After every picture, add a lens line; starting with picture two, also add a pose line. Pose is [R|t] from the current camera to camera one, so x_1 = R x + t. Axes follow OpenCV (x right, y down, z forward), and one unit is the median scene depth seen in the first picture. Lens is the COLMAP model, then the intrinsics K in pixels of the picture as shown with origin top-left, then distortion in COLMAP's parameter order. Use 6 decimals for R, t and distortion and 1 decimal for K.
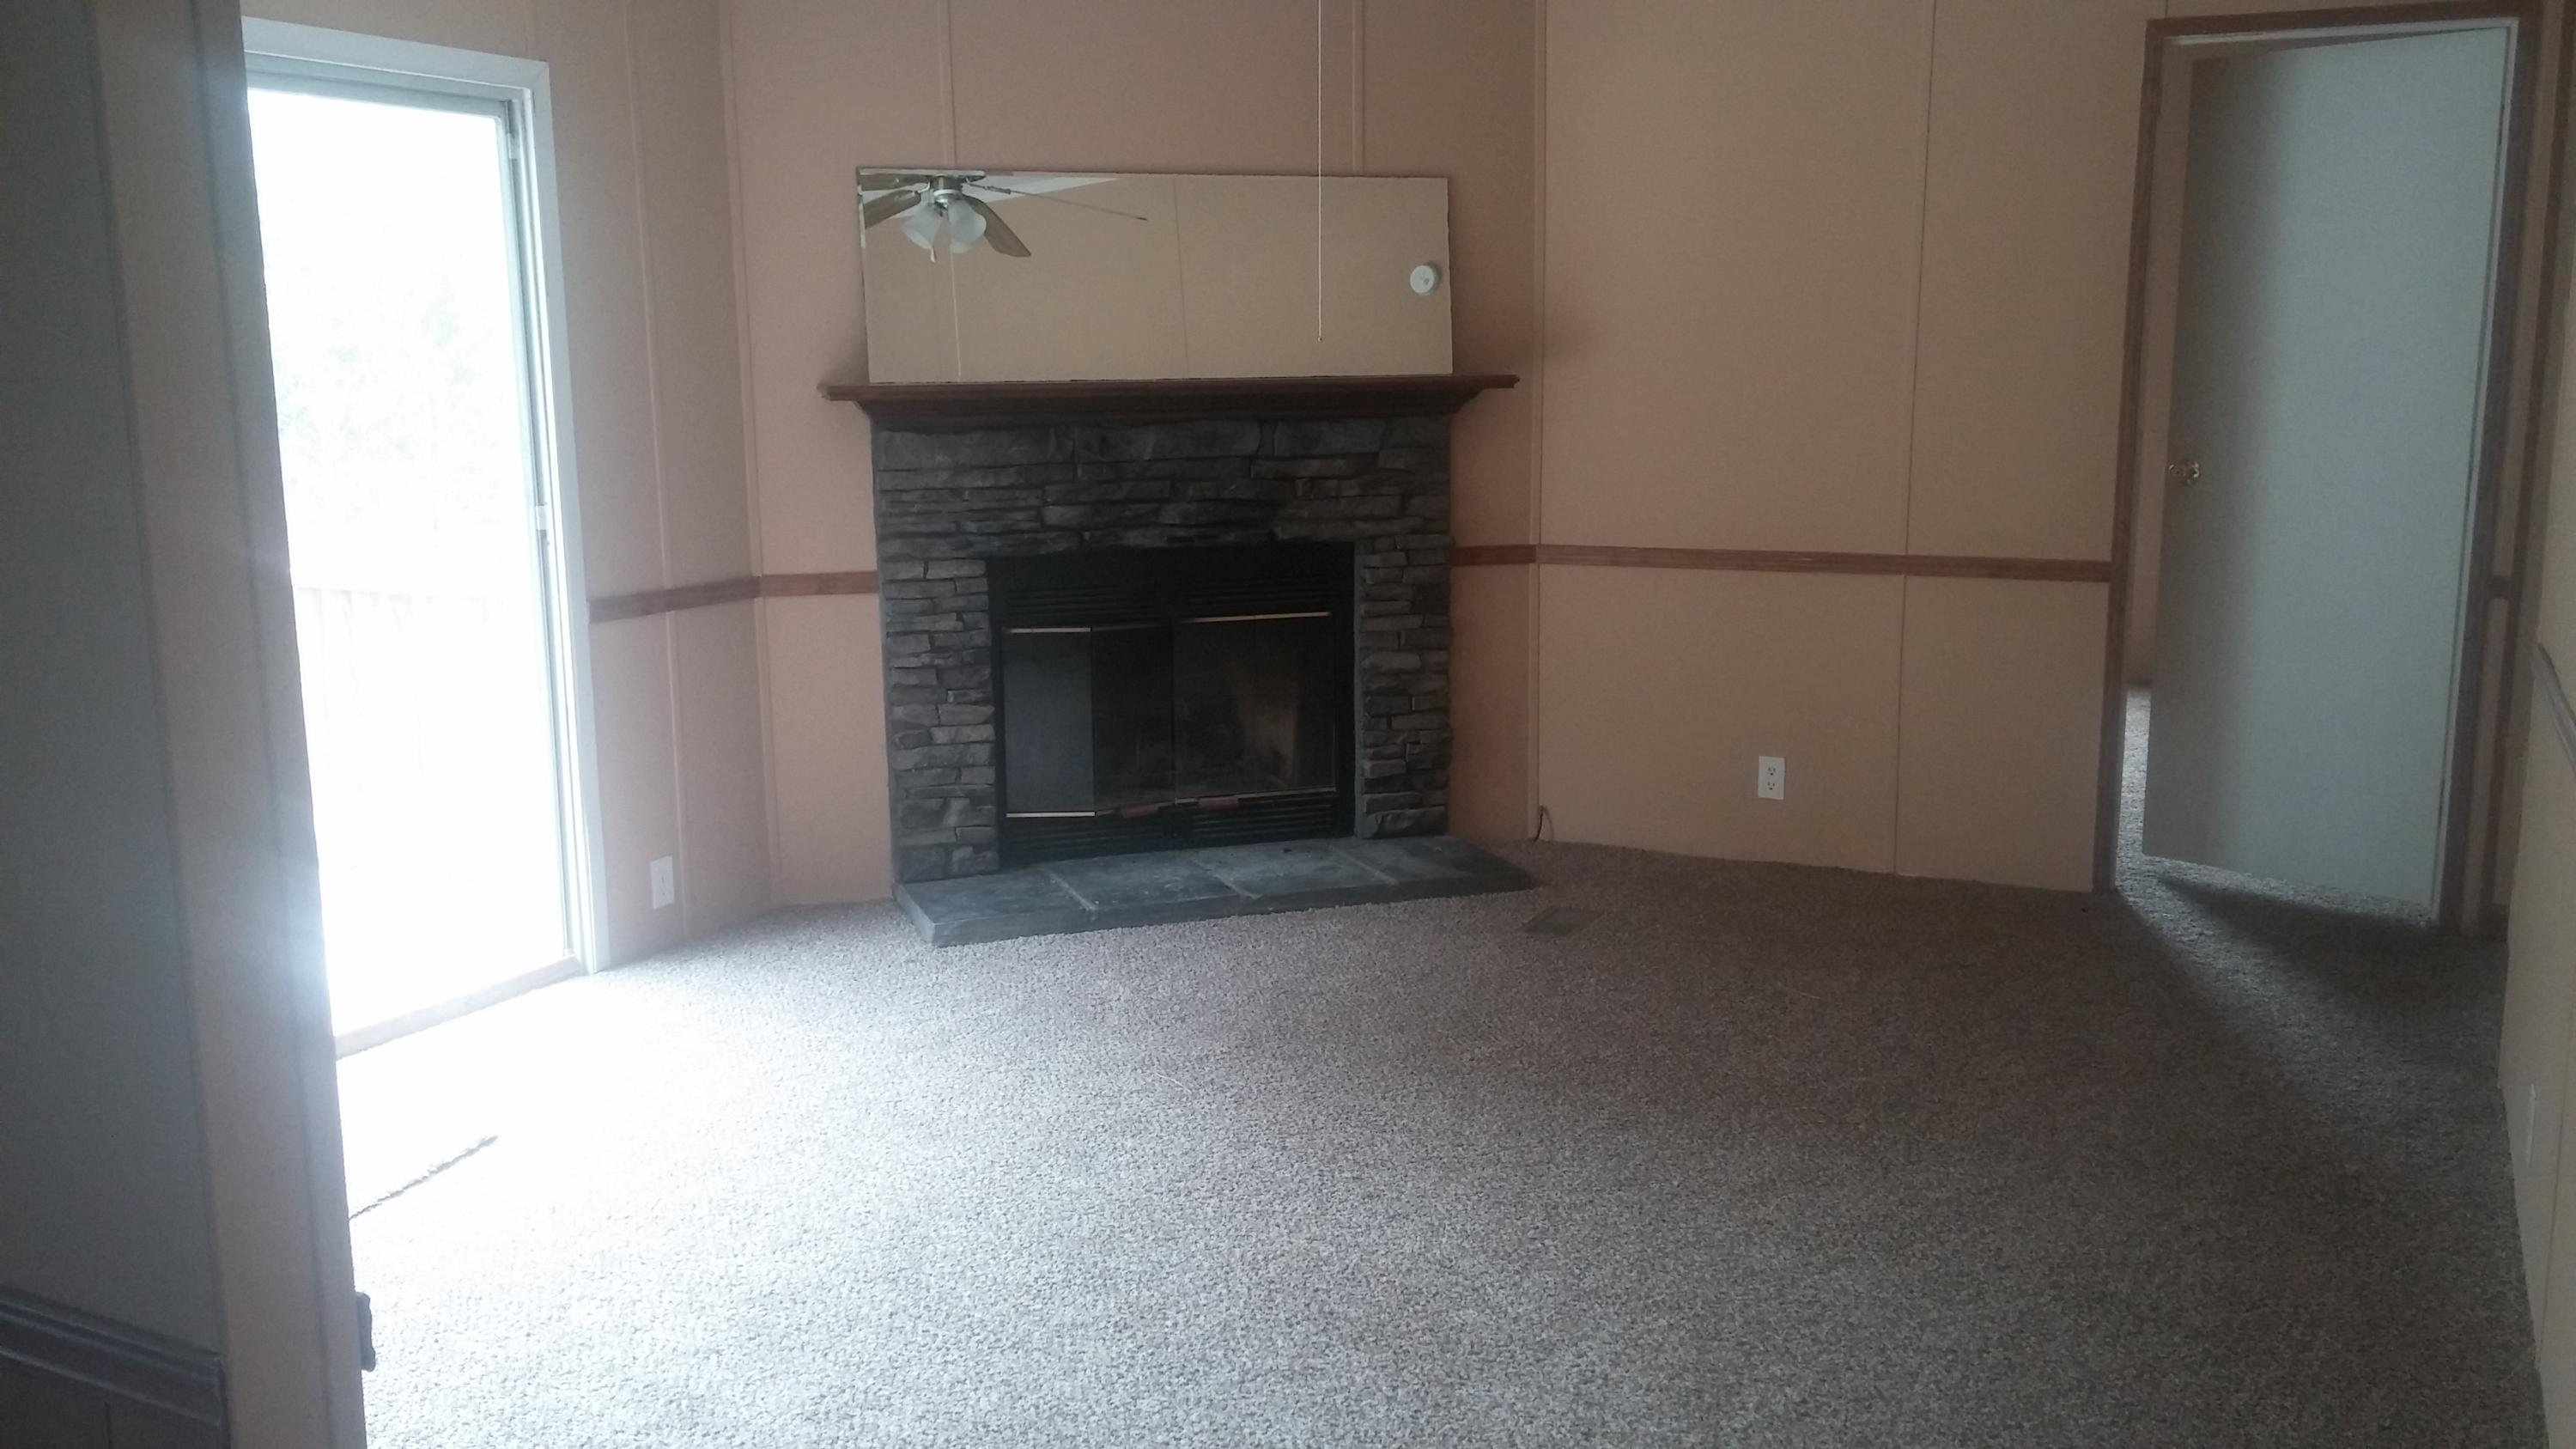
lens RADIAL K [[2140.0, 0, 1296.8], [0, 2140.0, 744.8], [0, 0, 1]] dist [0.056526, -0.073779]
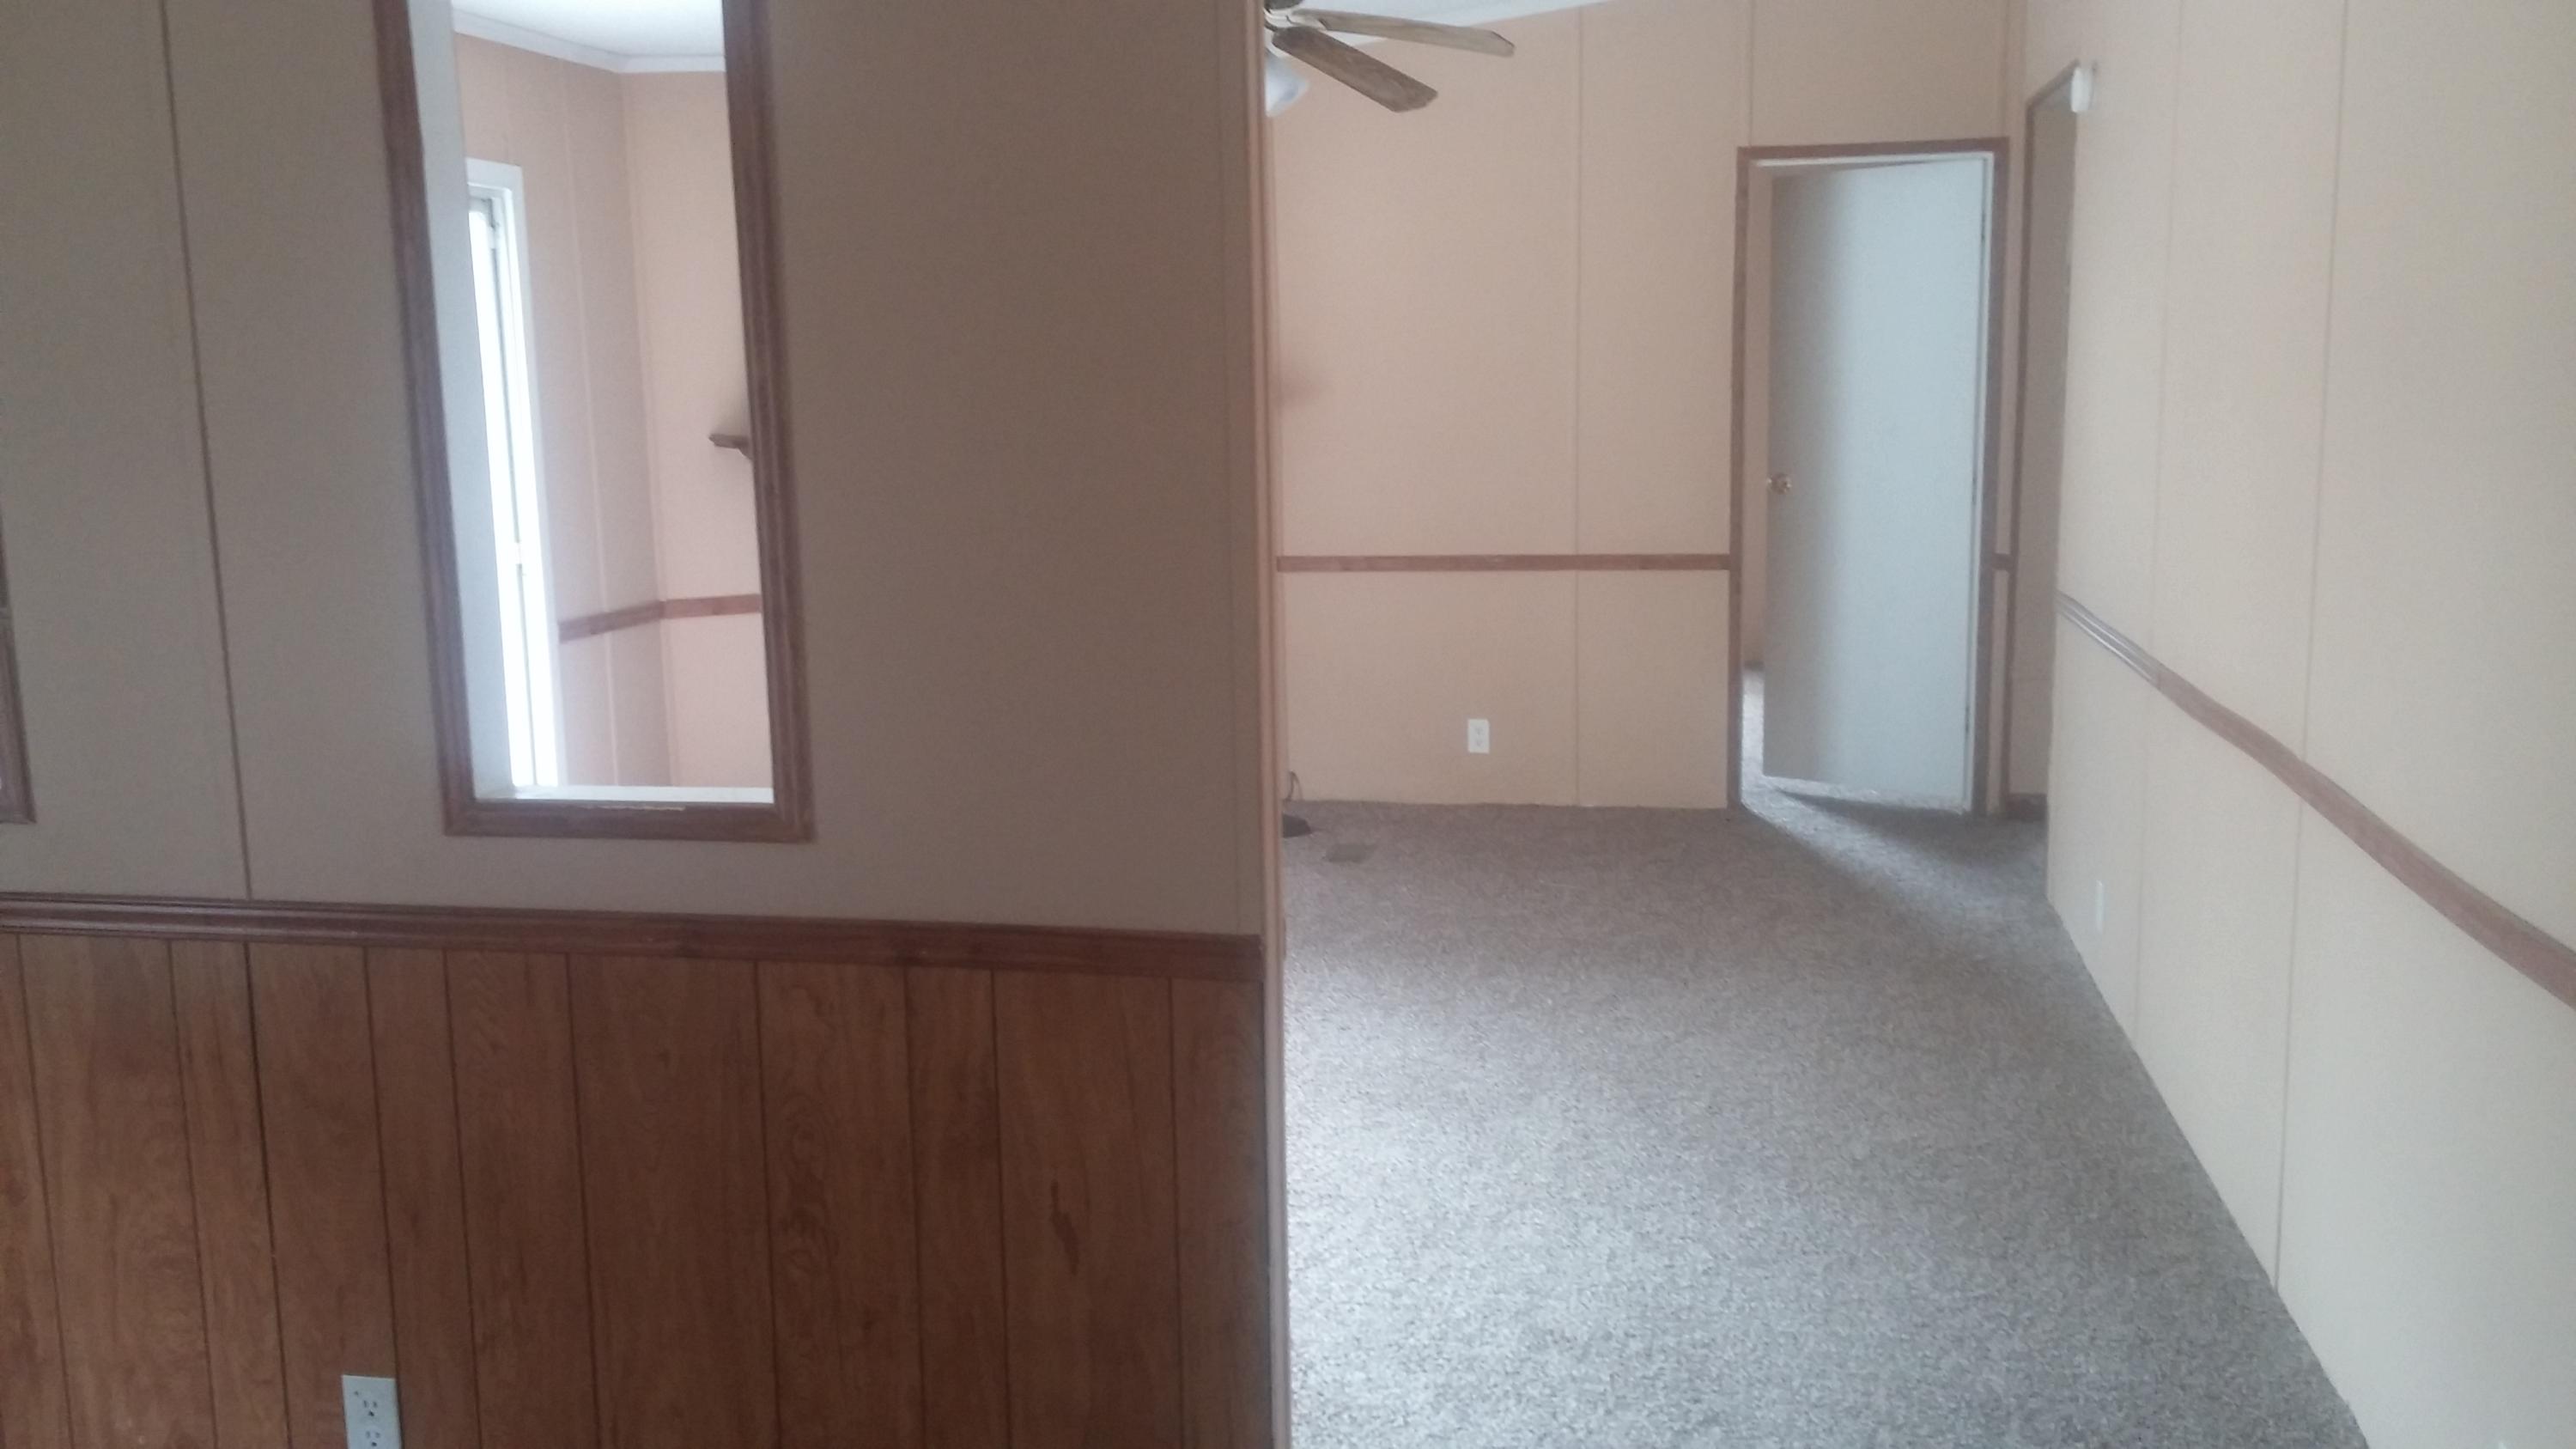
lens RADIAL K [[2140.0, 0, 1283.5], [0, 2140.0, 720.3], [0, 0, 1]] dist [0.056526, -0.073779]
pose [[0.967660, -0.049676, 0.247320, -0.217478], [0.056992, 0.998121, -0.022509, 0.030688], [-0.245738, 0.035877, 0.968672, -0.199705]]
